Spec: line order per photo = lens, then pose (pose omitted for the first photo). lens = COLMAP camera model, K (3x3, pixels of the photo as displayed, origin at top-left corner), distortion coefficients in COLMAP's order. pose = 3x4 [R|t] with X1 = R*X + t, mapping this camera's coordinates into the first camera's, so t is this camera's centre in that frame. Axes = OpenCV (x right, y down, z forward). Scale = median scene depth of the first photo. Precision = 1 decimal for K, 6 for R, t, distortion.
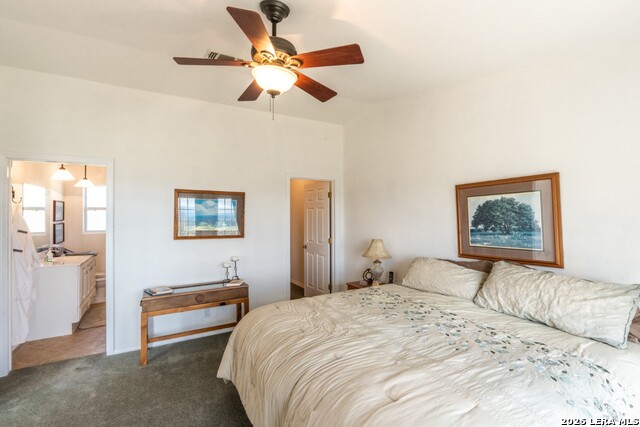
lens RADIAL K [[285.6, 0, 320.0], [0, 285.6, 213.5], [0, 0, 1]] dist [-0.000202, -0.000068]
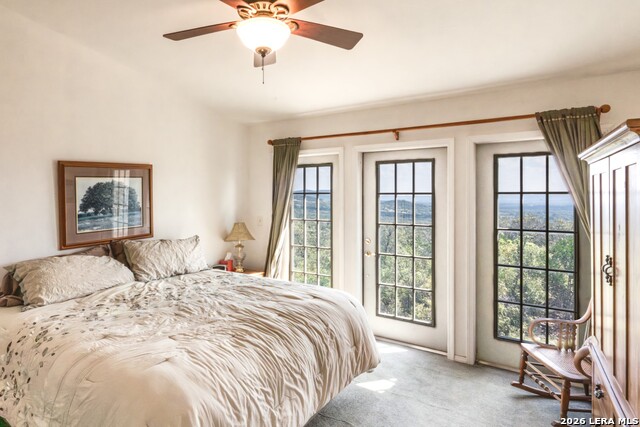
lens RADIAL K [[306.6, 0, 322.9], [0, 306.6, 195.4], [0, 0, 1]] dist [-0.001153, -0.000353]
pose [[-0.460106, 0.005078, 0.887849, -0.658832], [0.000328, 0.999985, -0.005549, 0.003415], [-0.887864, -0.002262, -0.460101, 0.793073]]
